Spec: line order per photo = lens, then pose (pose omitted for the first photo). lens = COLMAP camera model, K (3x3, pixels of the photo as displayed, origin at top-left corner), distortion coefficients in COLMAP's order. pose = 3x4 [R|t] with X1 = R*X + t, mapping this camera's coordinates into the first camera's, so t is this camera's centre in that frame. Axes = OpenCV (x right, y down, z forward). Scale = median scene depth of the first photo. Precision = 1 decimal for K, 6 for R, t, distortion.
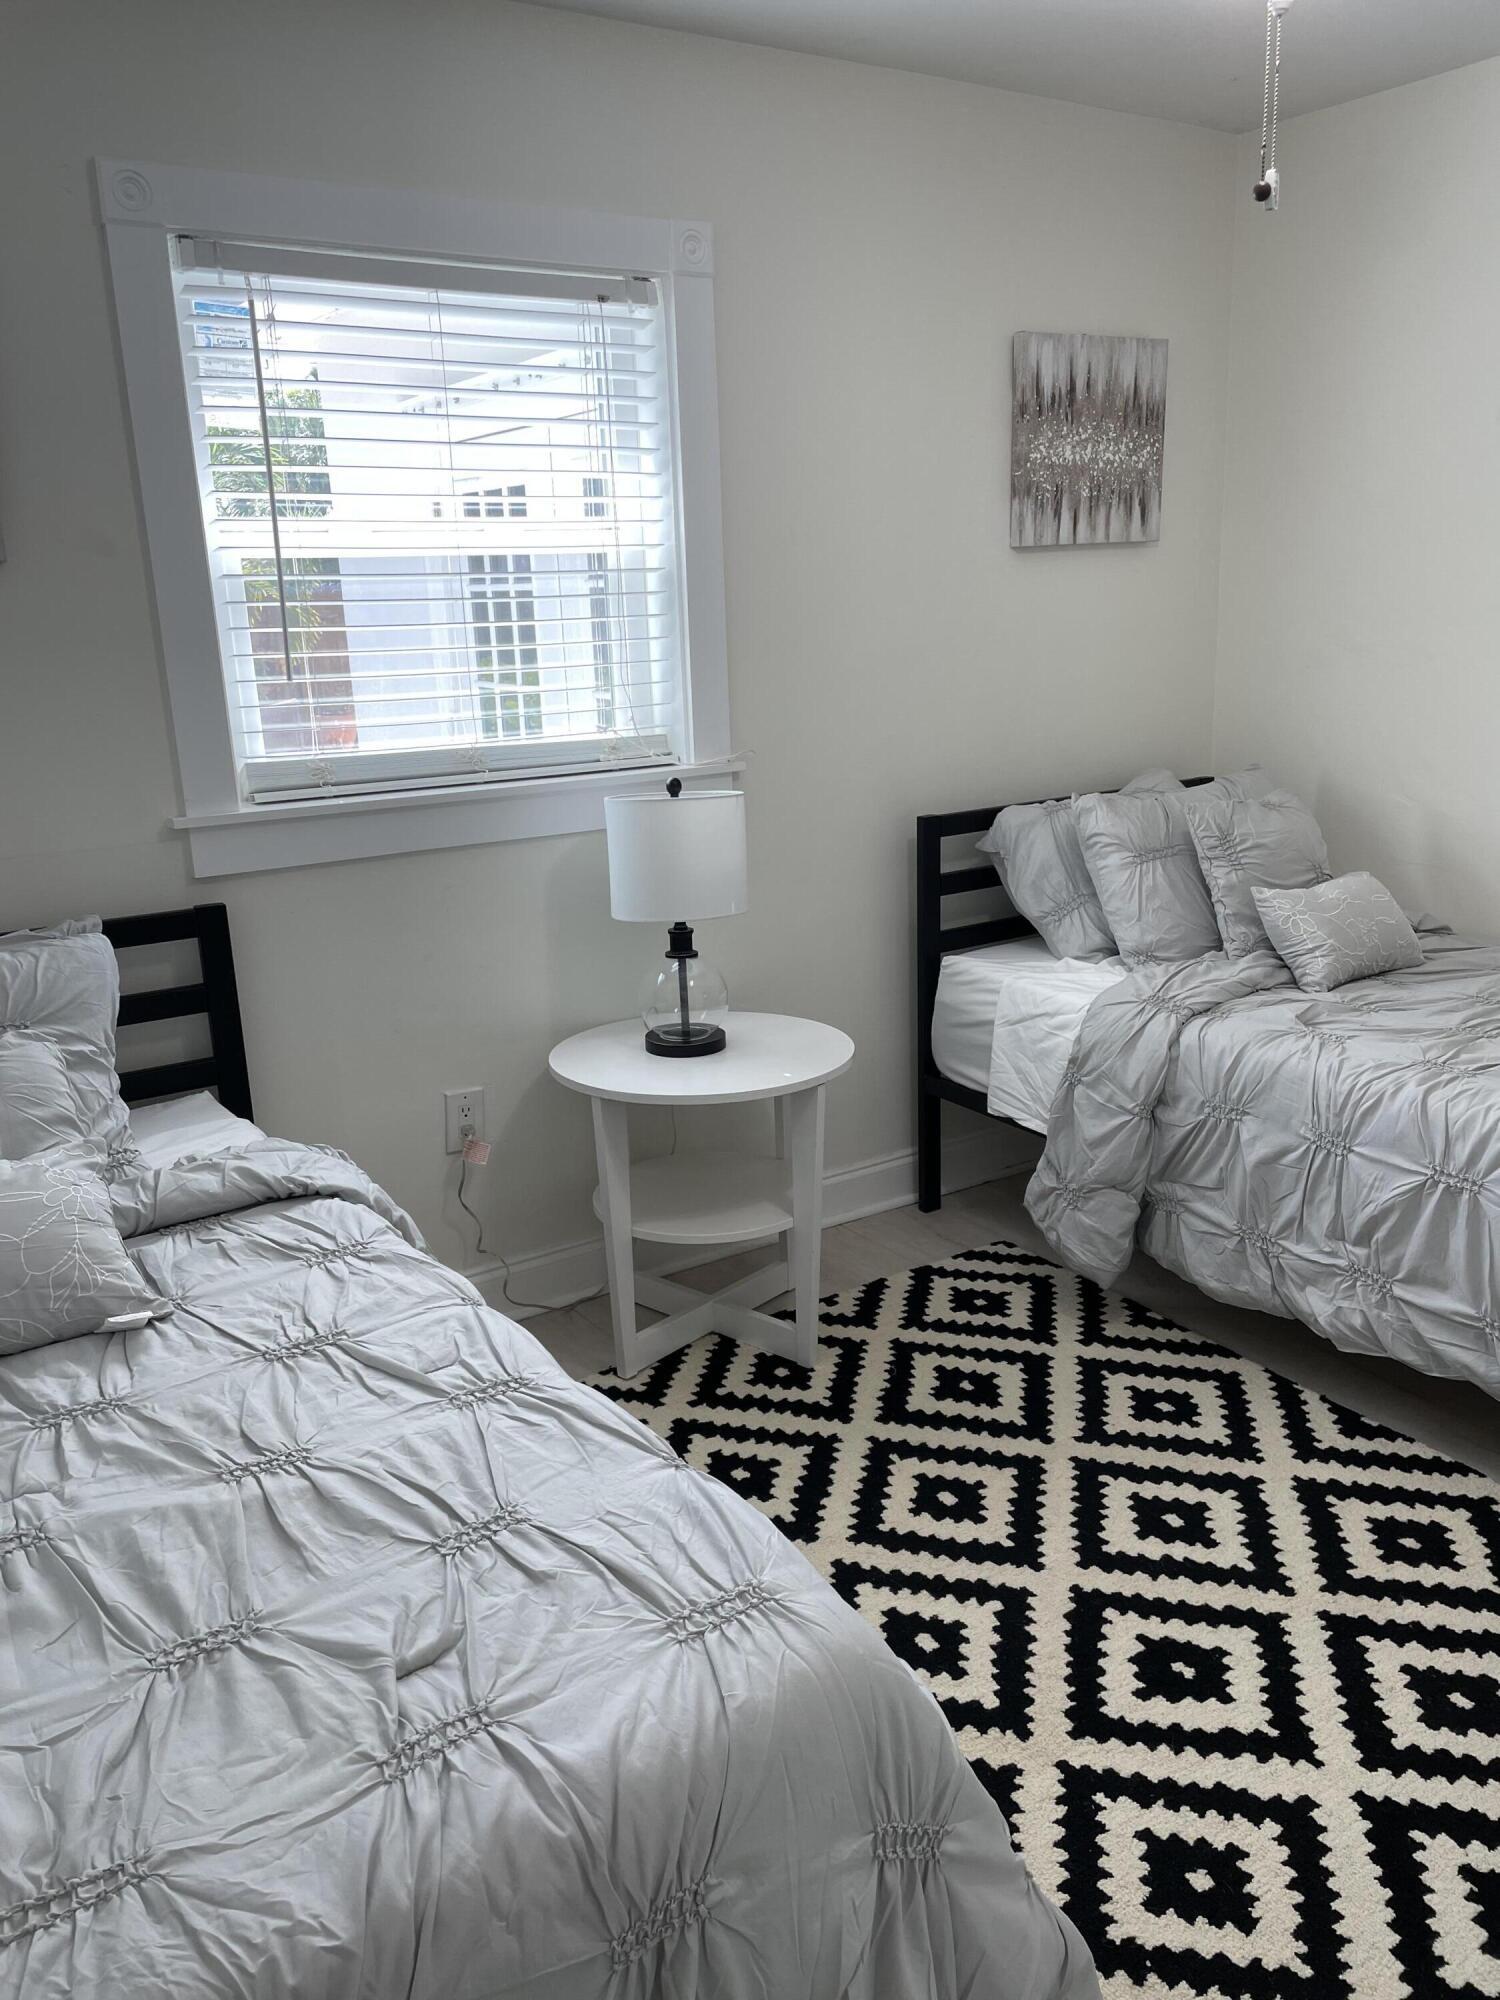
lens RADIAL K [[1486.3, 0, 750.0], [0, 1486.3, 1000.0], [0, 0, 1]] dist [0.043954, -0.056353]
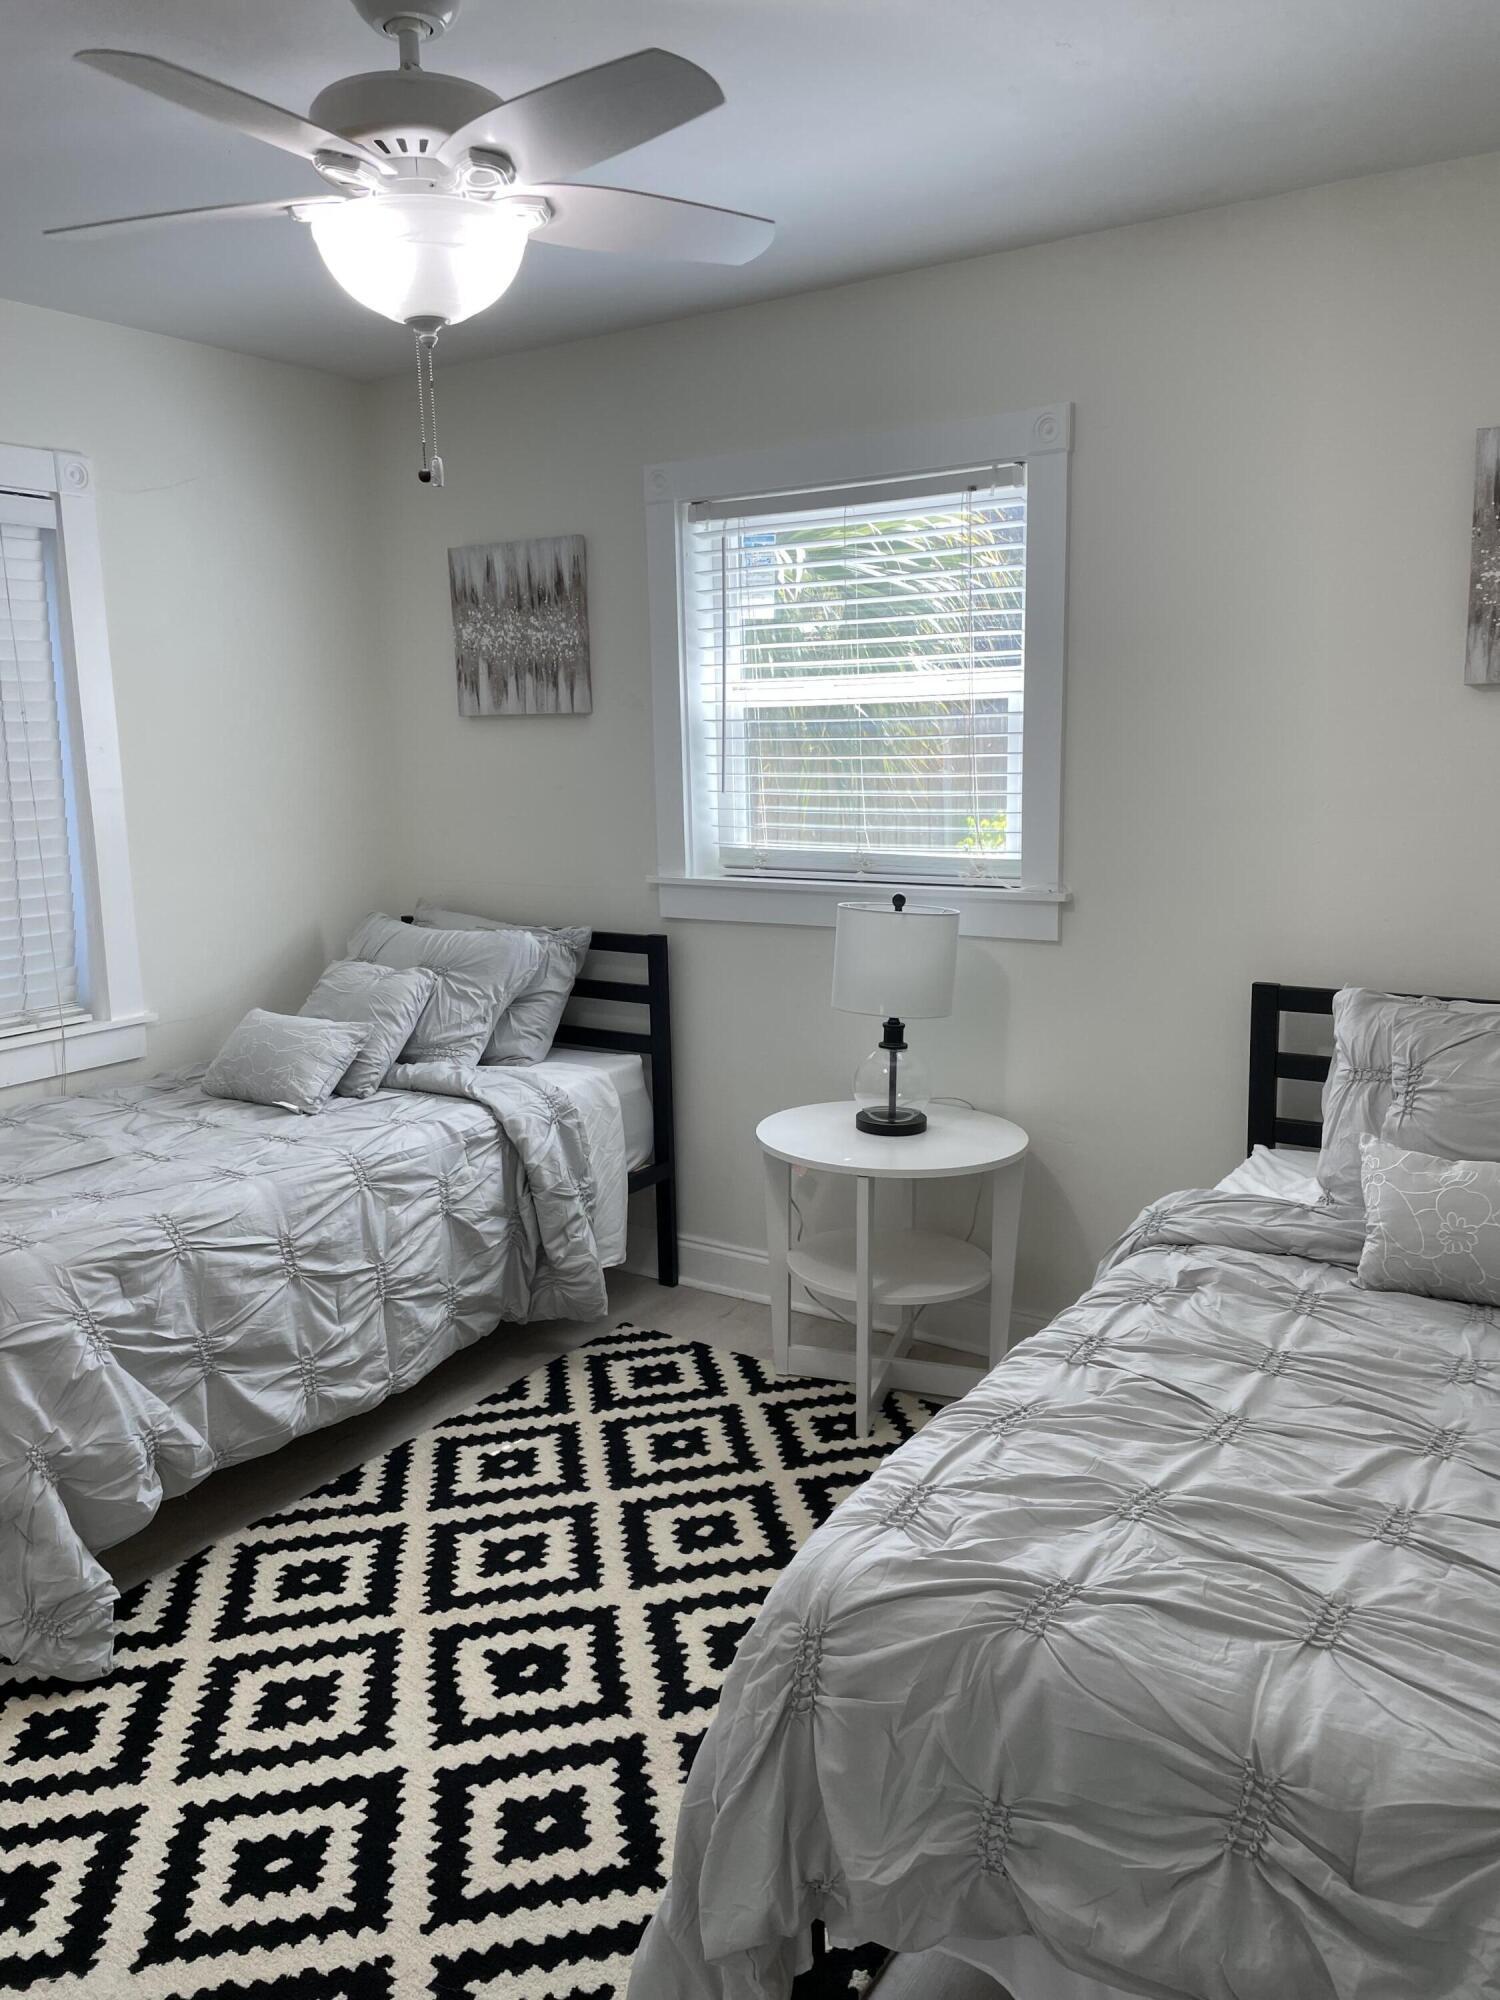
lens RADIAL K [[1486.3, 0, 750.0], [0, 1486.3, 1000.0], [0, 0, 1]] dist [0.043954, -0.056353]
pose [[0.411898, 0.181575, -0.892956, 1.172539], [-0.239681, 0.967028, 0.086079, -0.173505], [0.879143, 0.178569, 0.441837, 0.497108]]
